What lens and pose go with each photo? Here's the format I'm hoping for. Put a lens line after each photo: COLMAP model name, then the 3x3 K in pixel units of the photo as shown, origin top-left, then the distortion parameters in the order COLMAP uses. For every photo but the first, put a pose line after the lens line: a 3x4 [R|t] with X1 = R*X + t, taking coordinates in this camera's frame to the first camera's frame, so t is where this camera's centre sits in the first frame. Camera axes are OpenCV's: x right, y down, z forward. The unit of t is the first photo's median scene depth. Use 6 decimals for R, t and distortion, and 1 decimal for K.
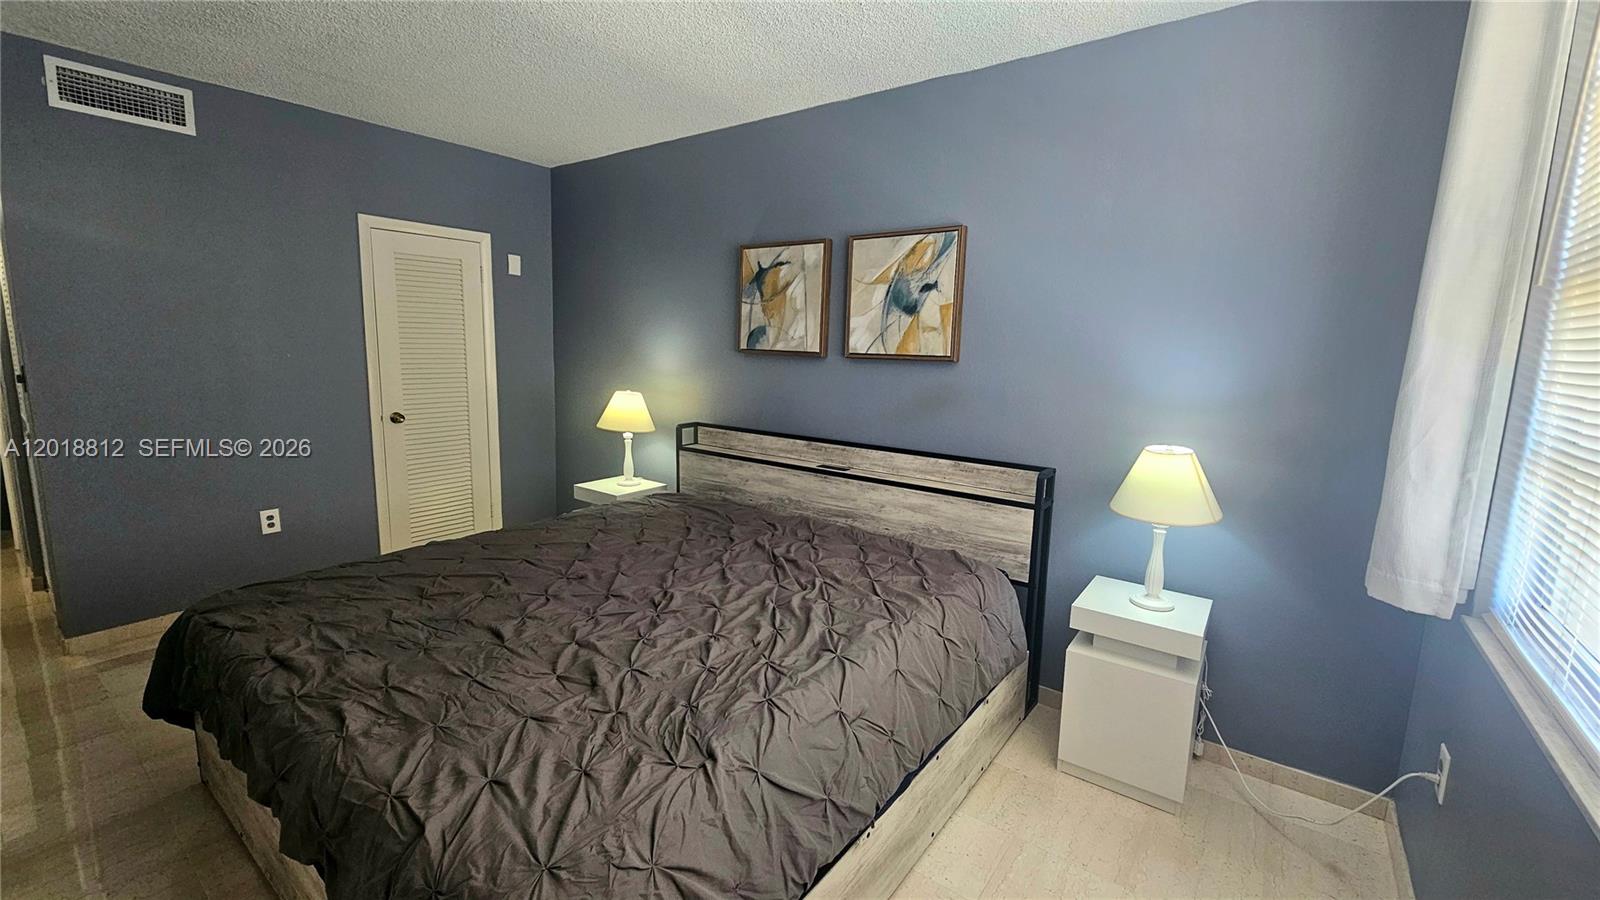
lens RADIAL K [[652.9, 0, 803.4], [0, 652.9, 441.6], [0, 0, 1]] dist [-0.000927, -0.000285]
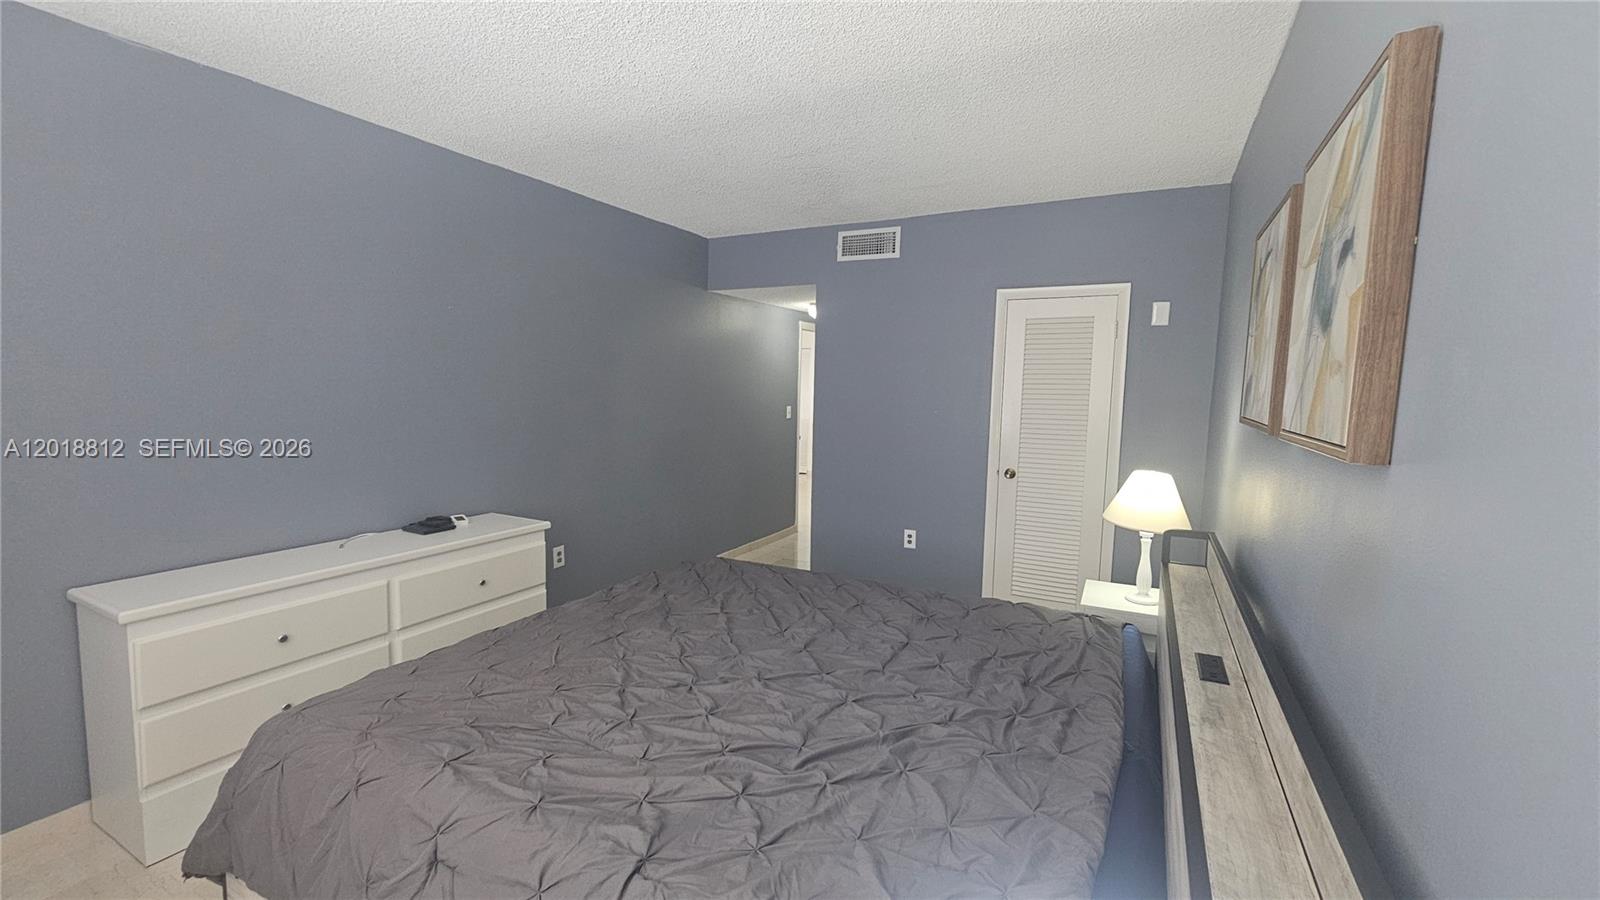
lens RADIAL K [[652.9, 0, 803.4], [0, 652.9, 441.6], [0, 0, 1]] dist [-0.000927, -0.000285]
pose [[0.159782, 0.063905, -0.985082, 0.438331], [-0.161544, 0.986142, 0.037771, -0.088371], [0.973845, 0.153099, 0.167891, 0.589721]]
